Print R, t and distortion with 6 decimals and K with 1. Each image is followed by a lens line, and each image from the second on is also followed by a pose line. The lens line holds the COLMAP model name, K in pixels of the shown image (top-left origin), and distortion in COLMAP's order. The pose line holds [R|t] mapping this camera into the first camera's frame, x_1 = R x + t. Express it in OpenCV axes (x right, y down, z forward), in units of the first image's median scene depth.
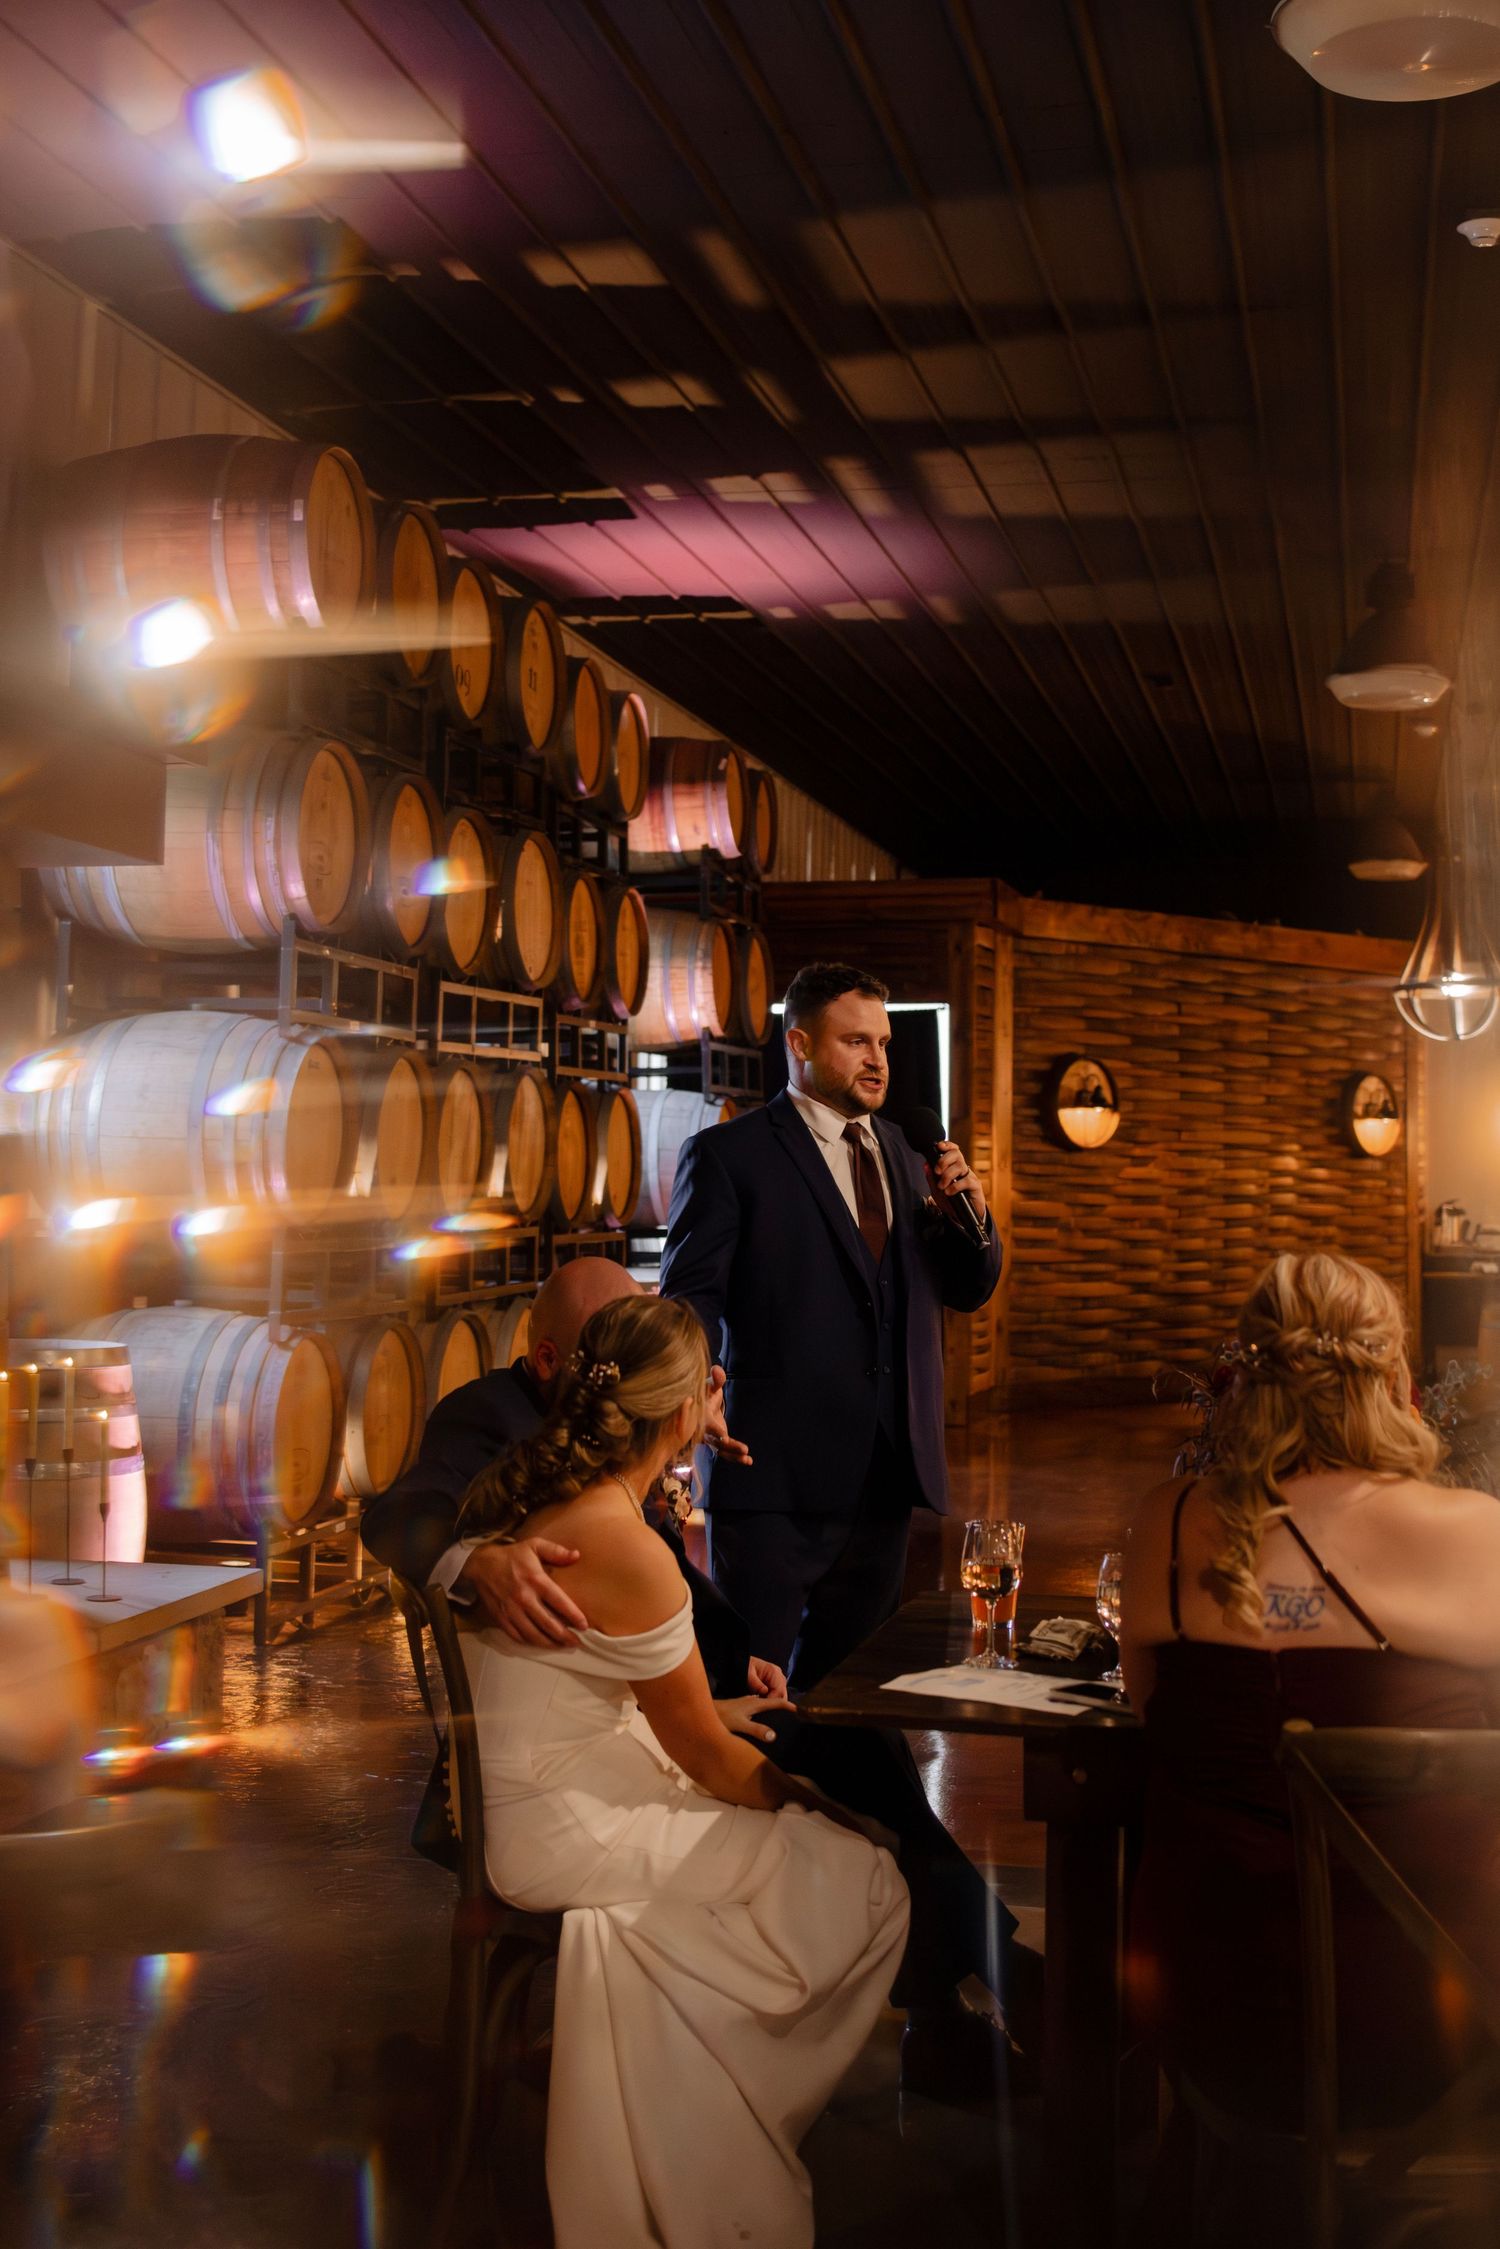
lens RADIAL K [[2722.9, 0, 747.3], [0, 2722.9, 1006.5], [0, 0, 1]] dist [-0.066646, 0.045208]
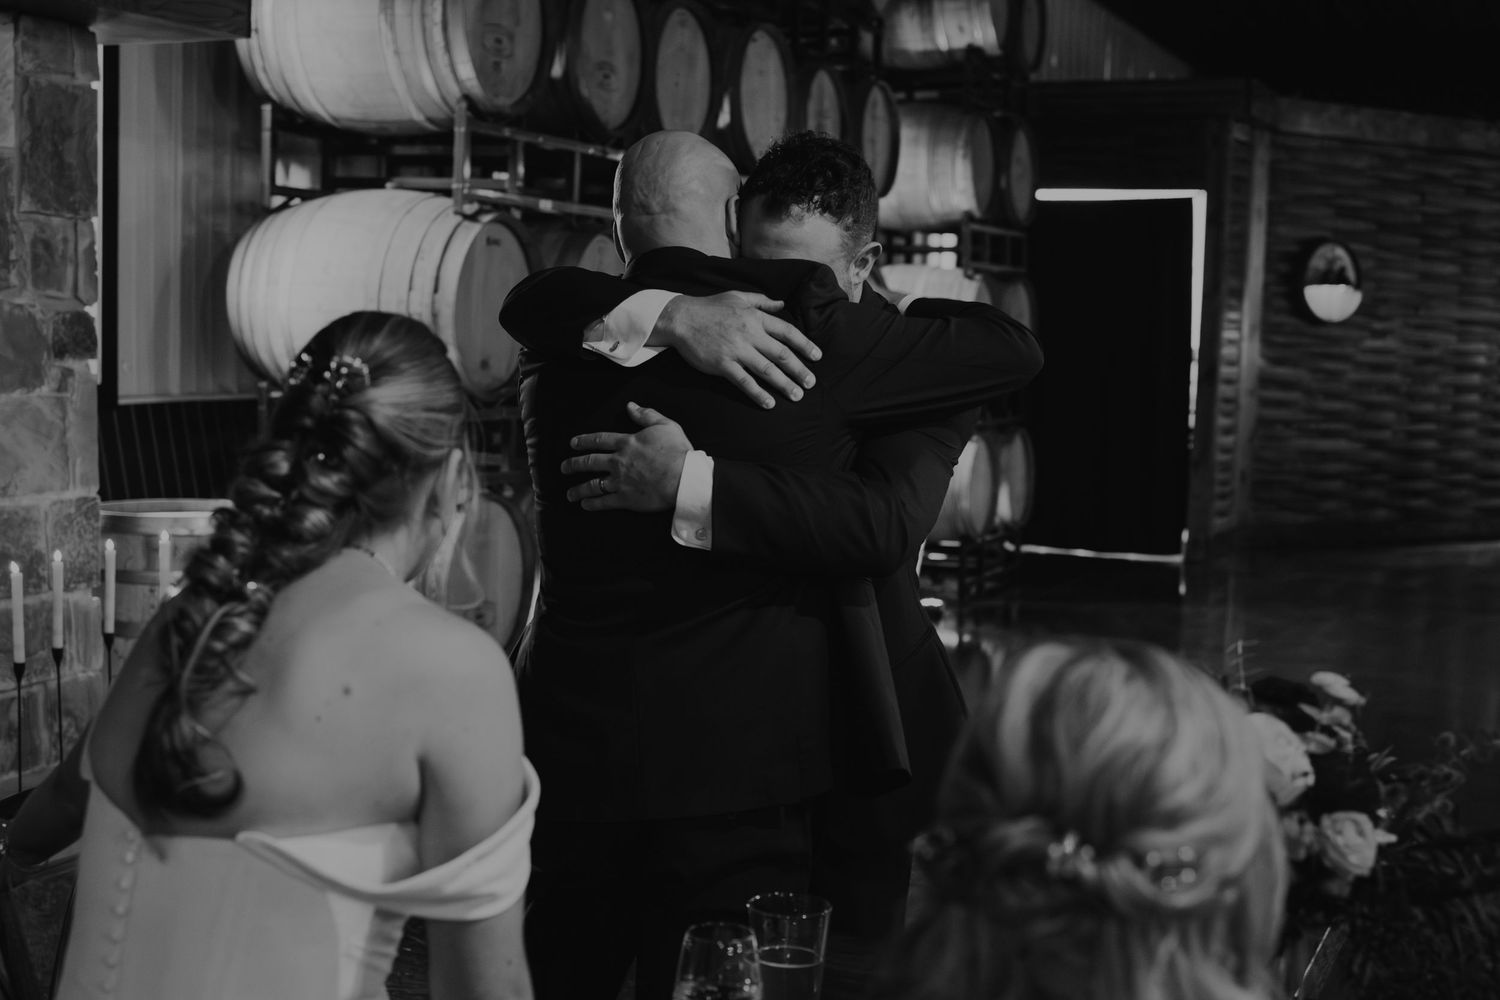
lens RADIAL K [[2043.5, 0, 752.2], [0, 2043.5, 549.0], [0, 0, 1]] dist [-0.078952, 0.058068]
pose [[0.983338, 0.036361, -0.178114, 0.042199], [-0.005348, 0.985154, 0.171587, 0.001467], [0.181709, -0.167776, 0.968934, 0.119939]]
